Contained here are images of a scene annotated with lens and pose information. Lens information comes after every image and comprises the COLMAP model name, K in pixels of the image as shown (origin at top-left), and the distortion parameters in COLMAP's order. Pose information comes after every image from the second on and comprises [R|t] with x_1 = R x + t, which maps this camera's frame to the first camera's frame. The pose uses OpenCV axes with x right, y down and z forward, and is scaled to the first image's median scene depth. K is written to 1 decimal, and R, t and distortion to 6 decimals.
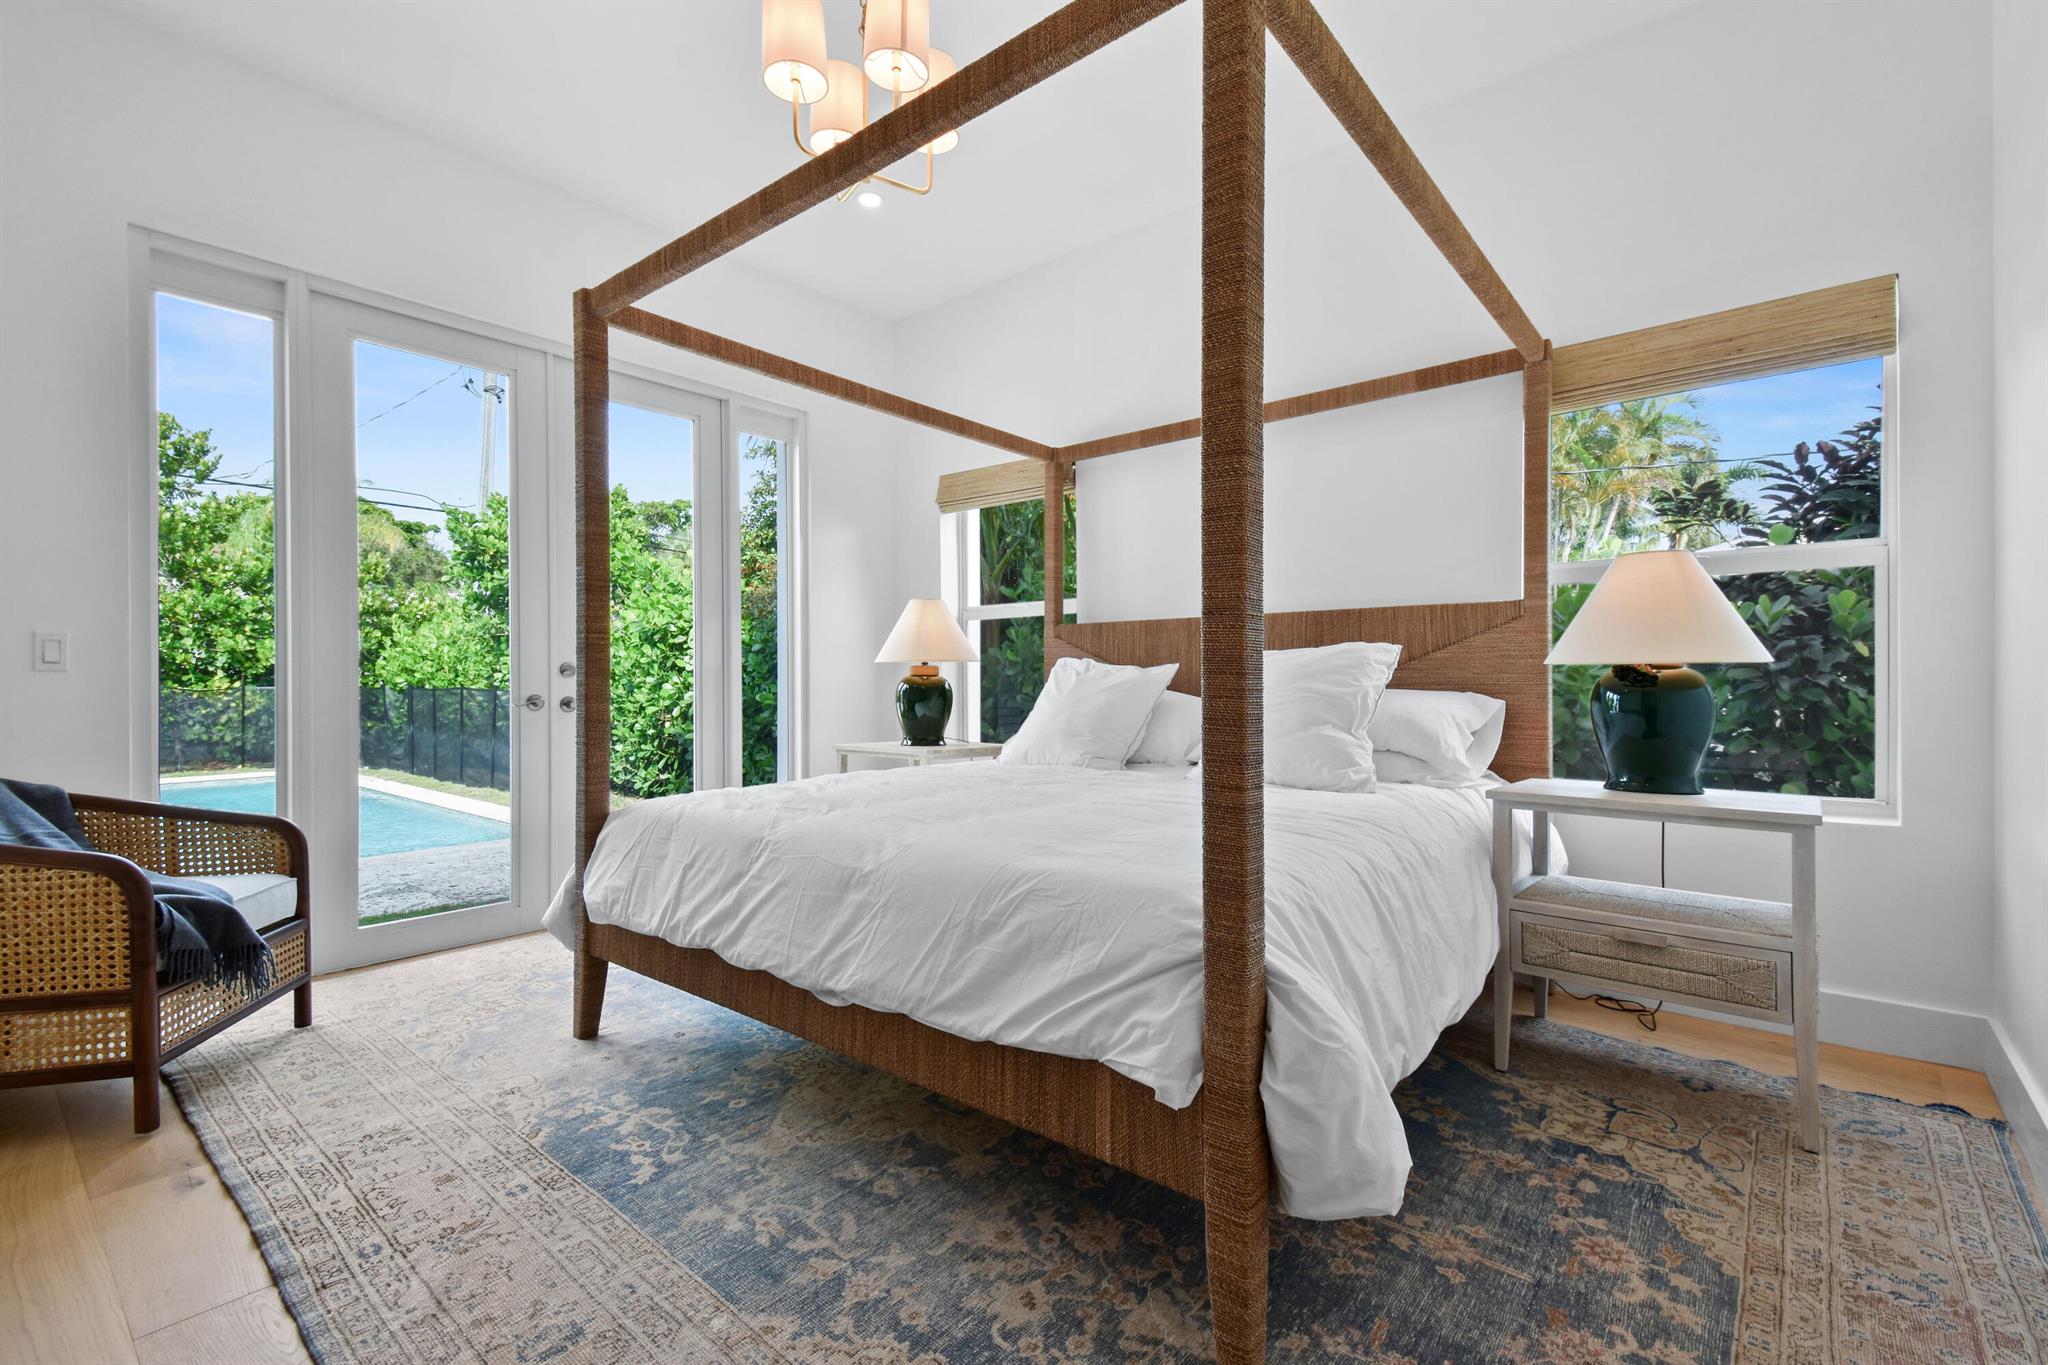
lens RADIAL K [[913.8, 0, 1032.1], [0, 913.8, 681.5], [0, 0, 1]] dist [0.014343, -0.002069]
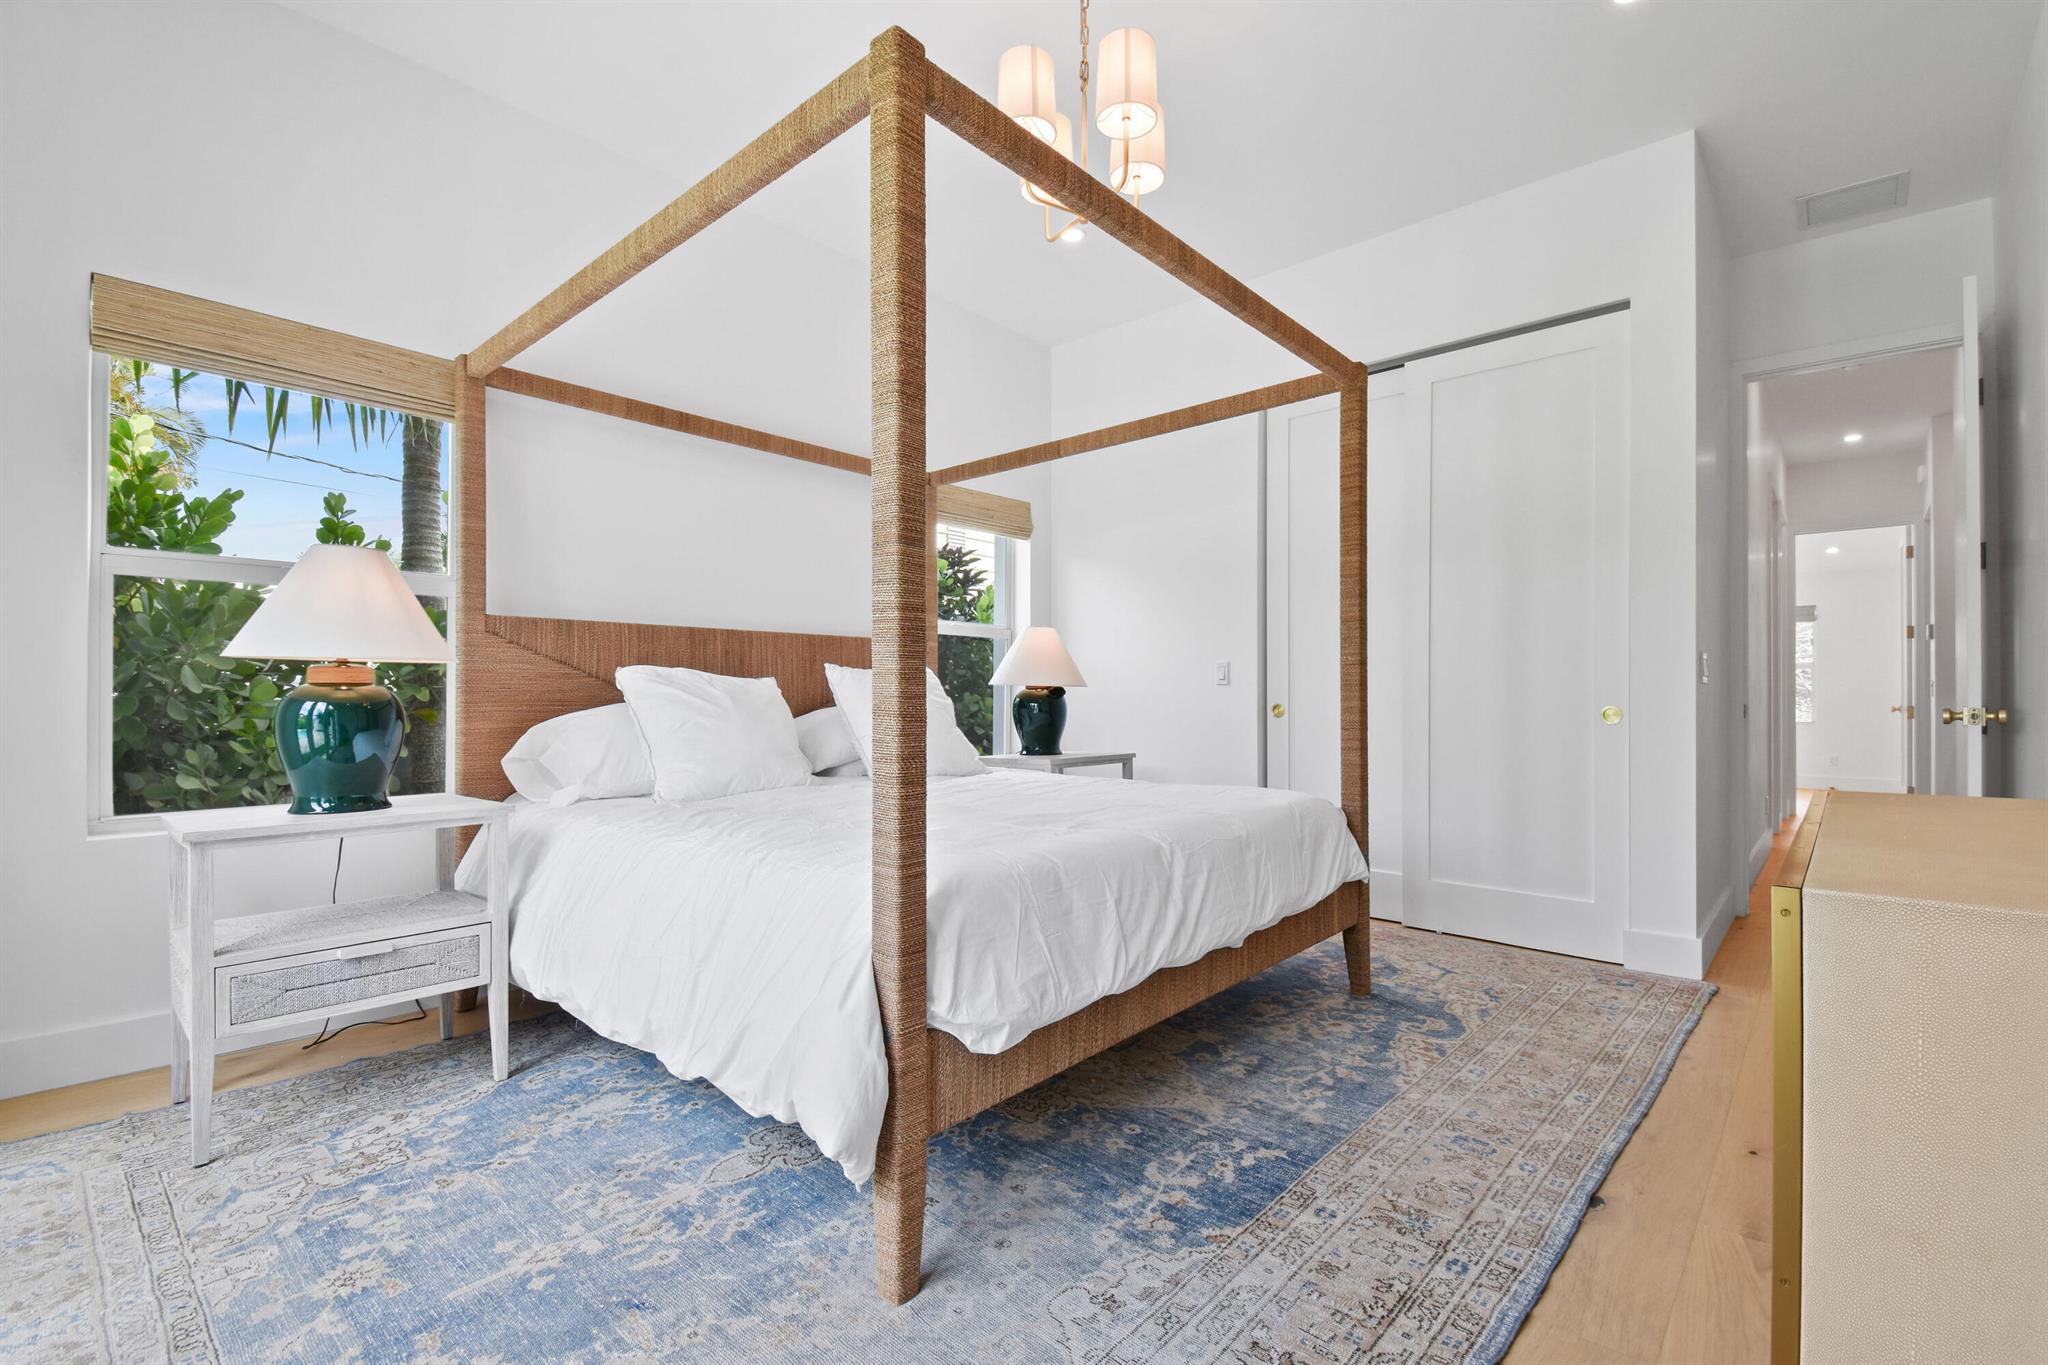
lens RADIAL K [[913.8, 0, 1036.2], [0, 913.8, 690.3], [0, 0, 1]] dist [0.014343, -0.002069]
pose [[0.022878, -0.000559, 0.999738, -0.920382], [0.000471, 1.000000, 0.000548, -0.005692], [-0.999738, 0.000458, 0.022878, 0.763998]]
